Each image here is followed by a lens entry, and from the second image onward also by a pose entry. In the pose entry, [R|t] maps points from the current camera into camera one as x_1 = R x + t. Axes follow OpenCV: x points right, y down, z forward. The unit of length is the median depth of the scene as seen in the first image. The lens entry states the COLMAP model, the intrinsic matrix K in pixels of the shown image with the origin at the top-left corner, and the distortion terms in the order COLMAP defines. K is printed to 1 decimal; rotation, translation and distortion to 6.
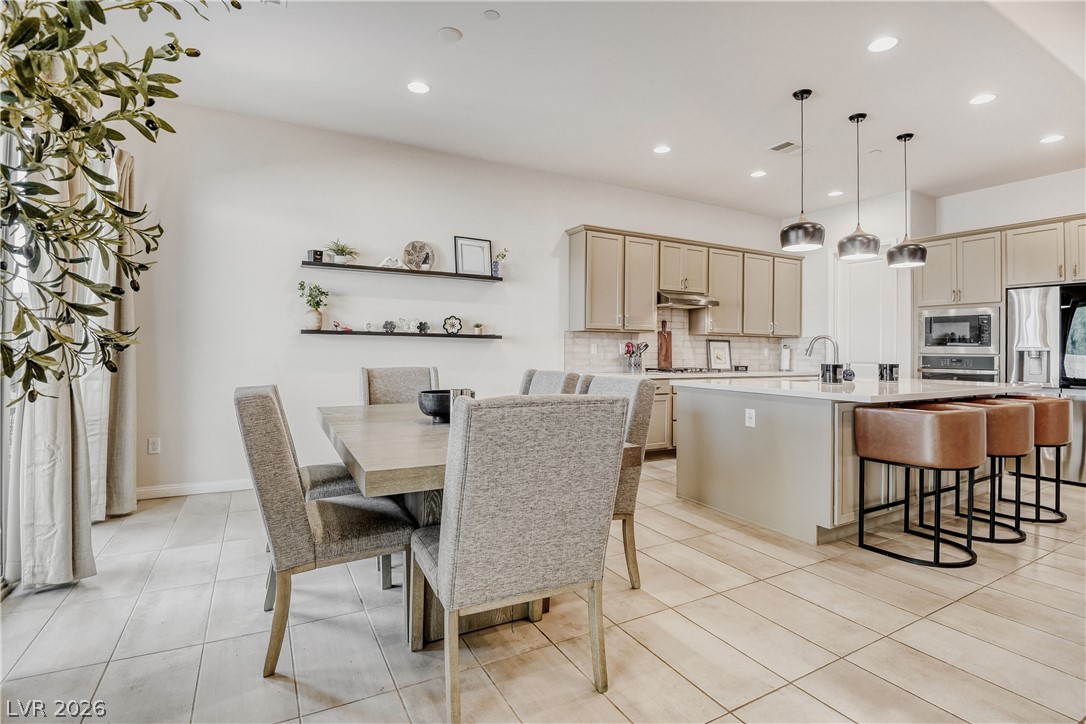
lens RADIAL K [[518.9, 0, 540.6], [0, 518.9, 348.0], [0, 0, 1]] dist [-0.001973, -0.022547]
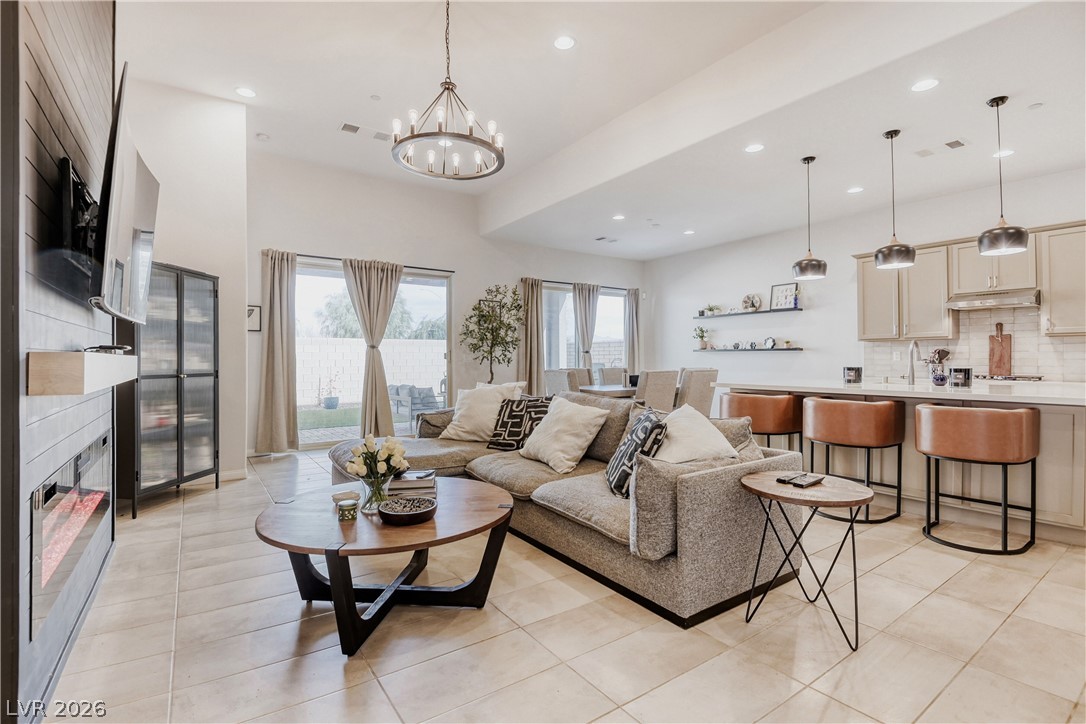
lens RADIAL K [[504.2, 0, 543.3], [0, 504.2, 354.3], [0, 0, 1]] dist [-0.000351, -0.022676]
pose [[0.113217, -0.020858, -0.993351, 1.150238], [0.009685, 0.999755, -0.019888, 0.012714], [0.993523, -0.007369, 0.113392, 0.124760]]
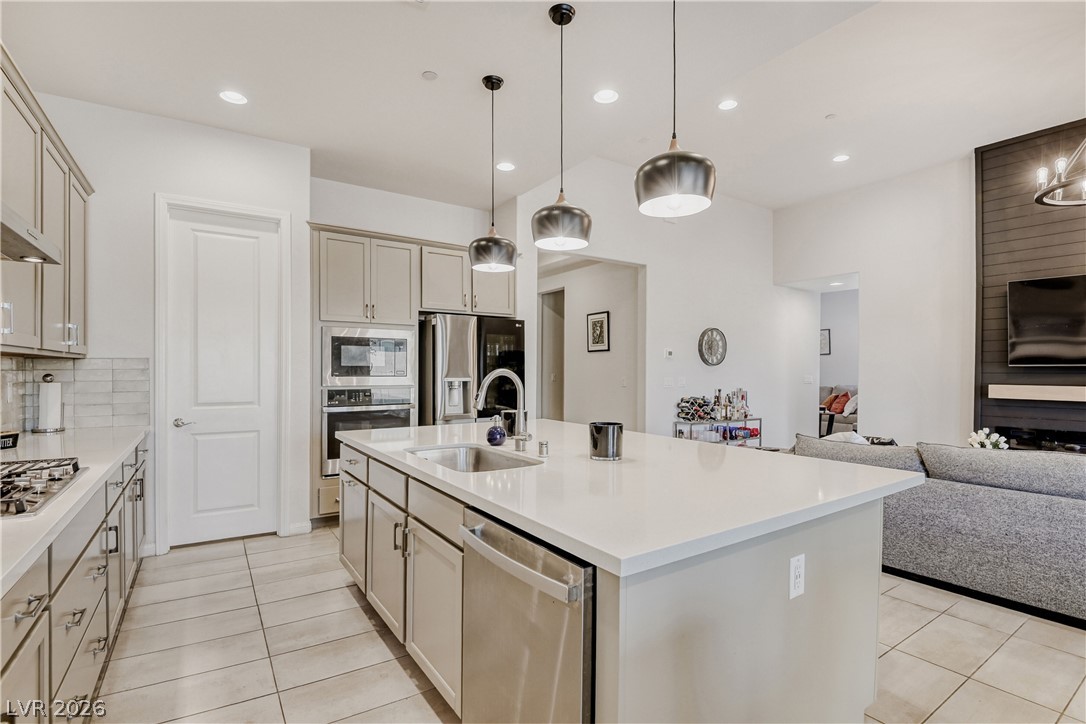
lens RADIAL K [[511.4, 0, 551.4], [0, 511.4, 377.4], [0, 0, 1]] dist [-0.025093, -0.000403]
pose [[-0.090598, -0.025458, 0.995562, 0.006350], [-0.010754, 0.999640, 0.024584, -0.023981], [-0.995830, -0.008479, -0.090839, 0.794161]]
